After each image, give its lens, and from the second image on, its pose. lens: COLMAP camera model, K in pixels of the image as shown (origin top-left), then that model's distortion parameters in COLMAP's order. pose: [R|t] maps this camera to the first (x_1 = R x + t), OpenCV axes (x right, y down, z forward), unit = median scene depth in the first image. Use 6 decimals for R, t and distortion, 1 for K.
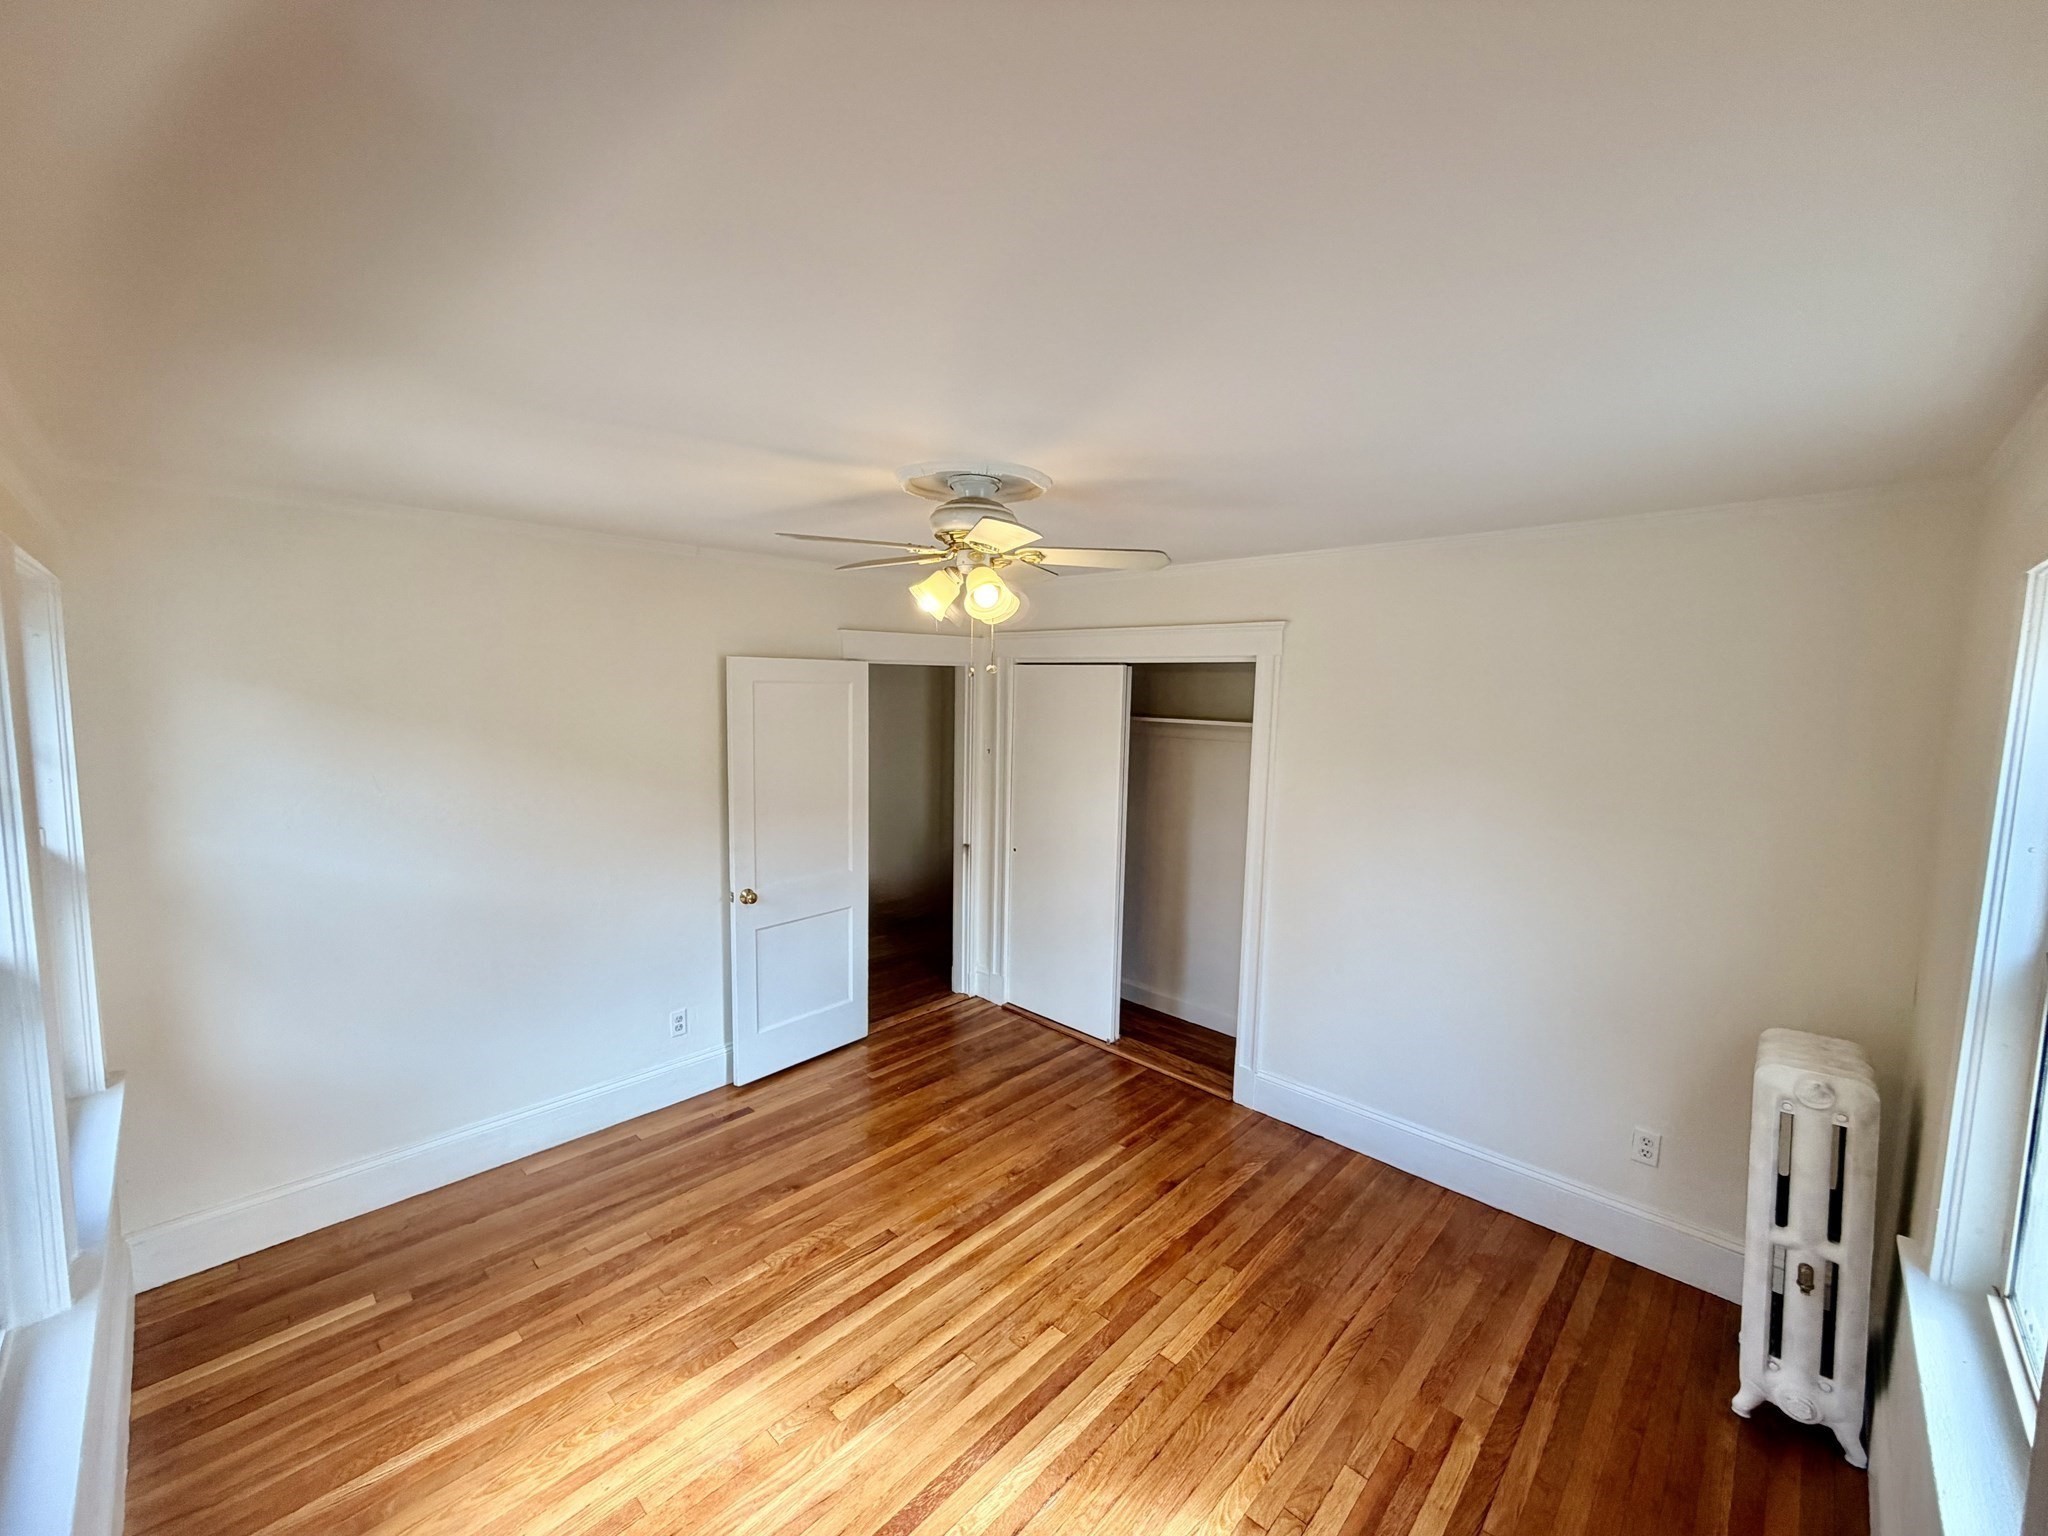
lens RADIAL K [[812.4, 0, 1023.2], [0, 812.4, 763.5], [0, 0, 1]] dist [0.001390, 0.000624]
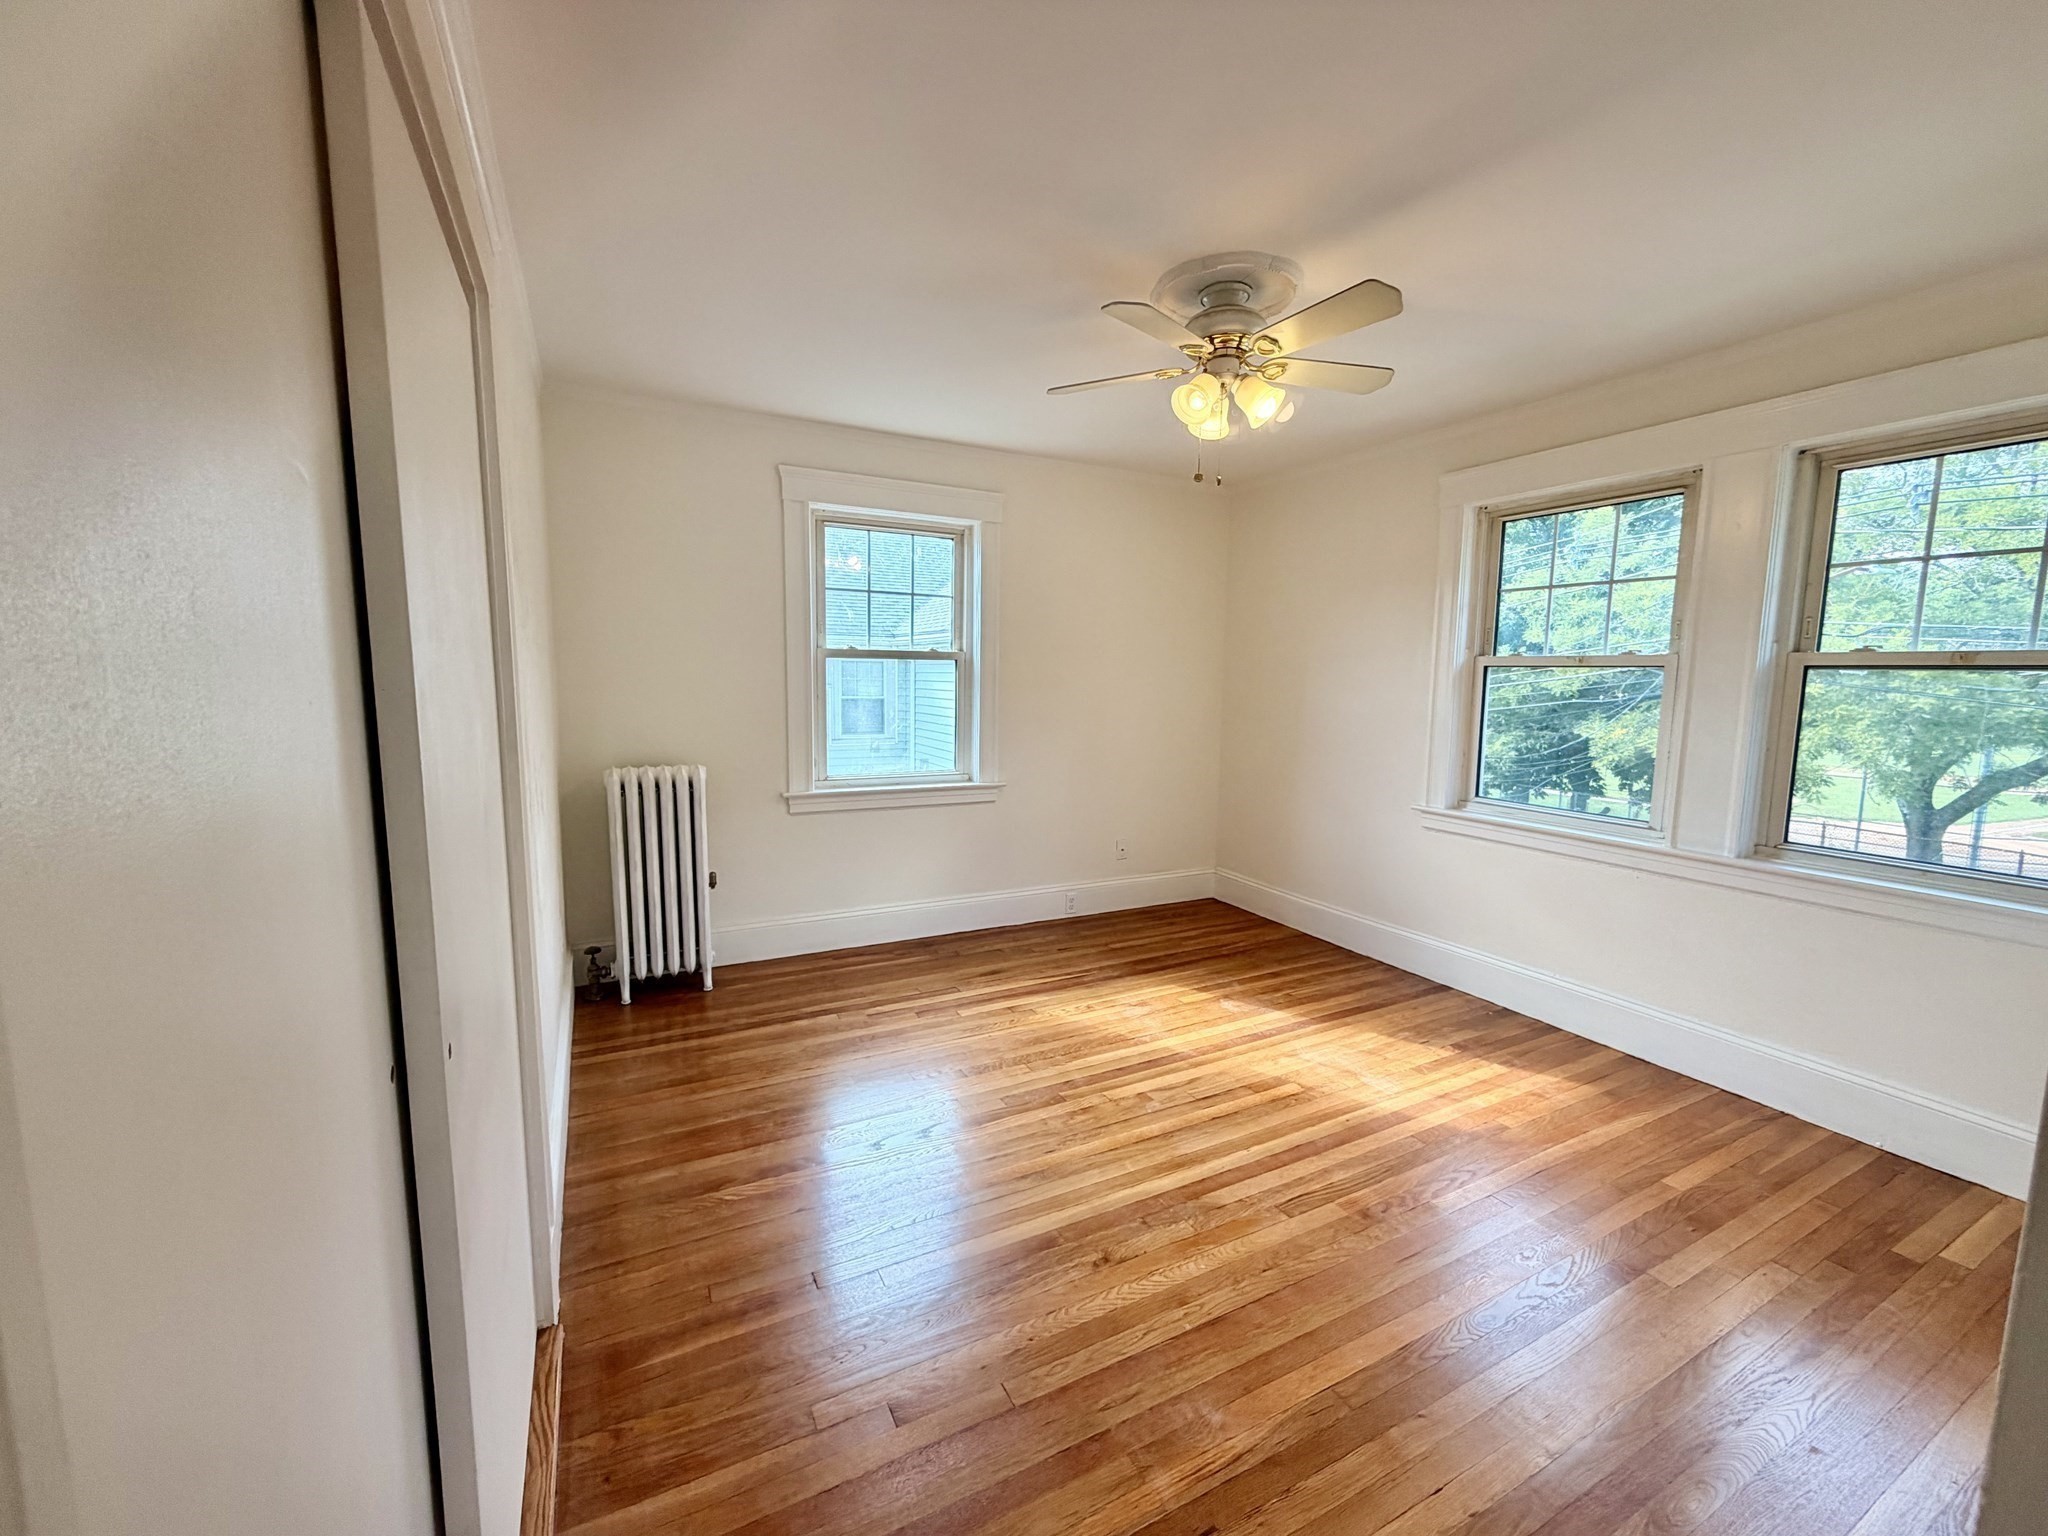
lens RADIAL K [[812.4, 0, 1023.2], [0, 812.4, 763.5], [0, 0, 1]] dist [0.001390, 0.000624]
pose [[-0.946460, -0.067428, 0.315699, -0.166321], [0.000847, 0.977421, 0.211302, 0.019893], [-0.322819, 0.200256, -0.925033, 1.973084]]
